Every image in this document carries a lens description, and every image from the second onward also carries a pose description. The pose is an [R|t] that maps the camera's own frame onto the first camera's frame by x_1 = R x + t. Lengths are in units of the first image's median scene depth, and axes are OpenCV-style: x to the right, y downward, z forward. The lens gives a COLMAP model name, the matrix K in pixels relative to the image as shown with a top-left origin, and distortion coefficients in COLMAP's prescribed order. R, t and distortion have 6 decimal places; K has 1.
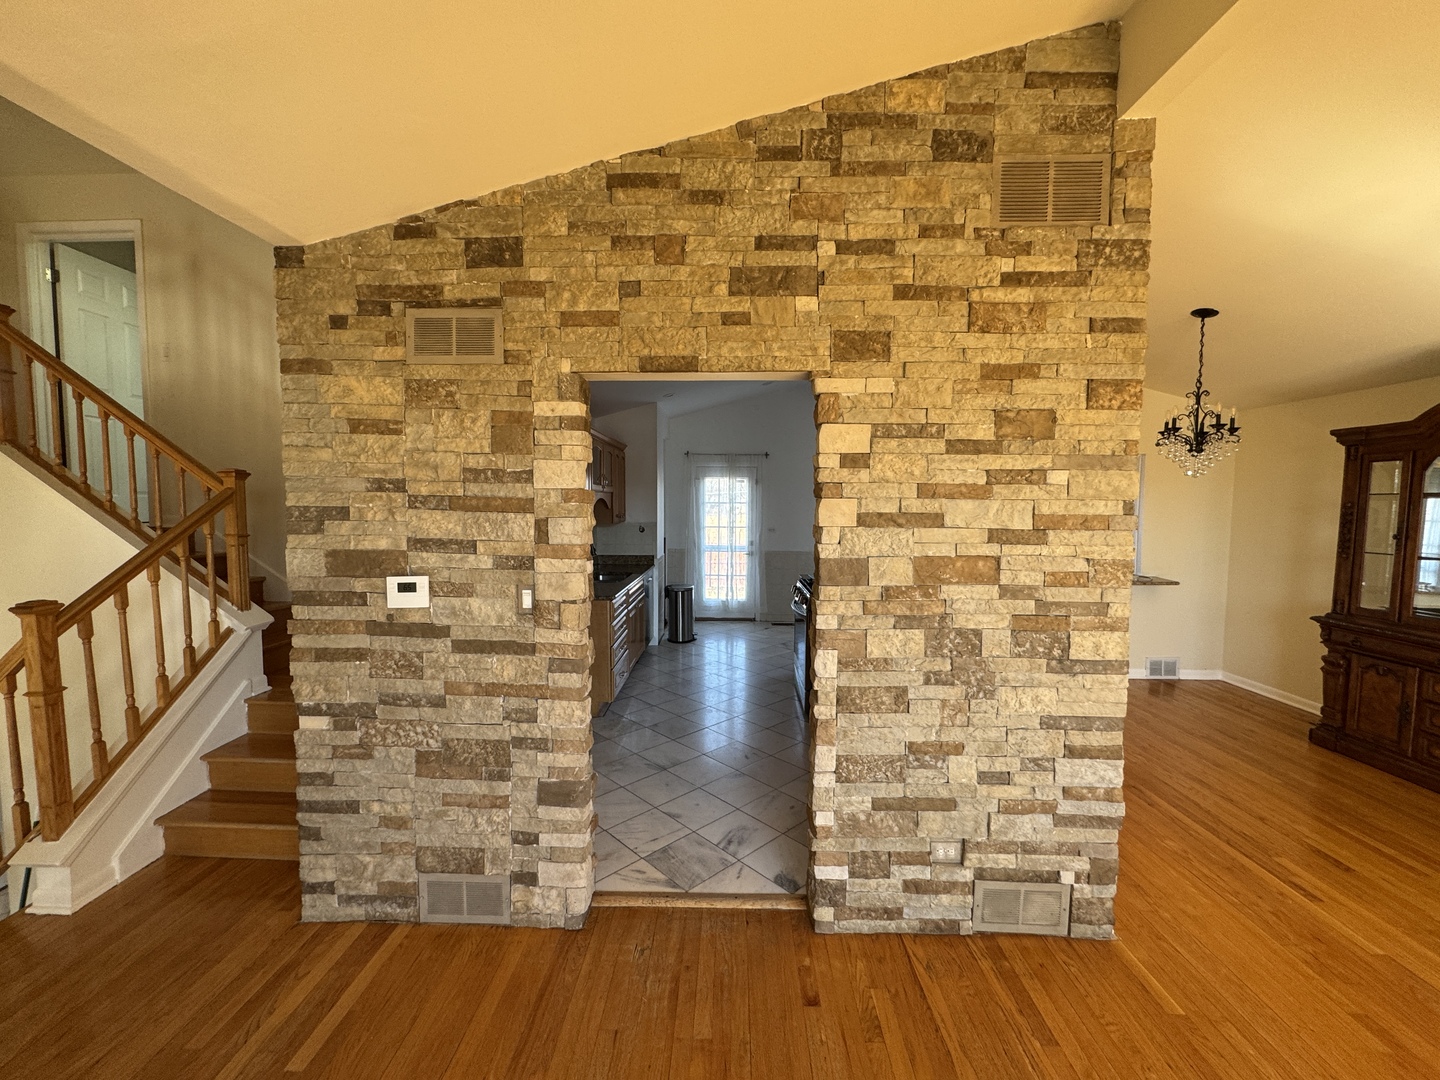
lens RADIAL K [[570.8, 0, 718.9], [0, 570.8, 536.2], [0, 0, 1]] dist [-0.000331, -0.000109]
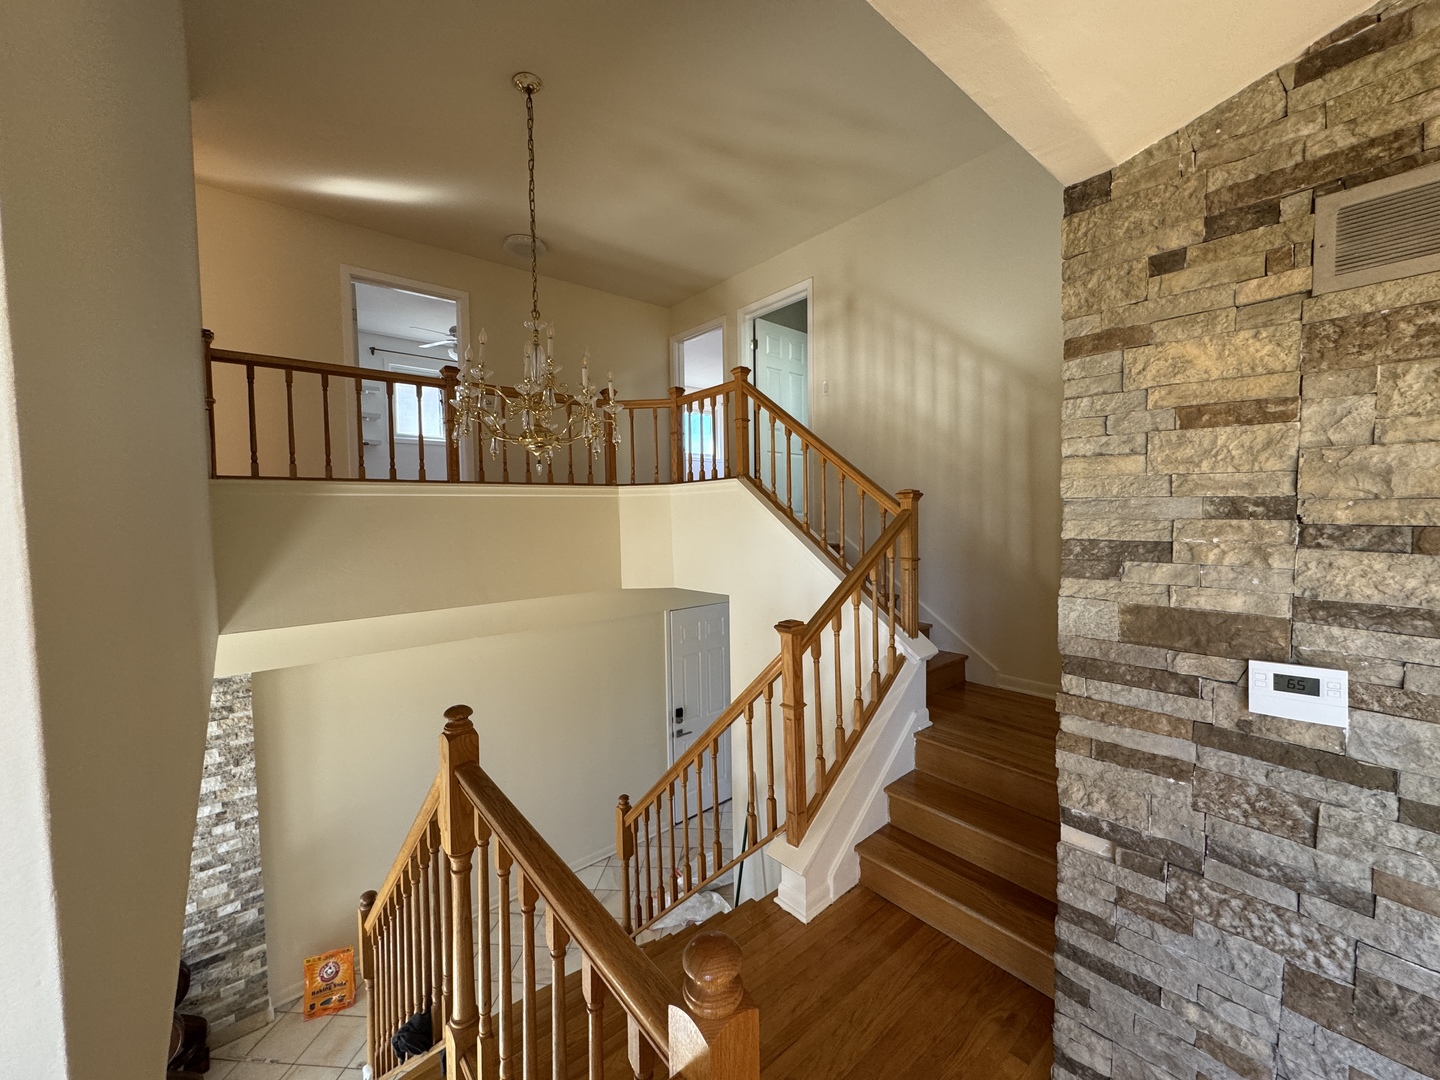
lens RADIAL K [[570.8, 0, 718.9], [0, 570.8, 536.2], [0, 0, 1]] dist [-0.000331, -0.000109]
pose [[0.669886, 0.017042, -0.742269, -0.503745], [-0.026999, 0.999634, -0.001414, -0.042835], [0.741973, 0.020988, 0.670101, 0.174913]]
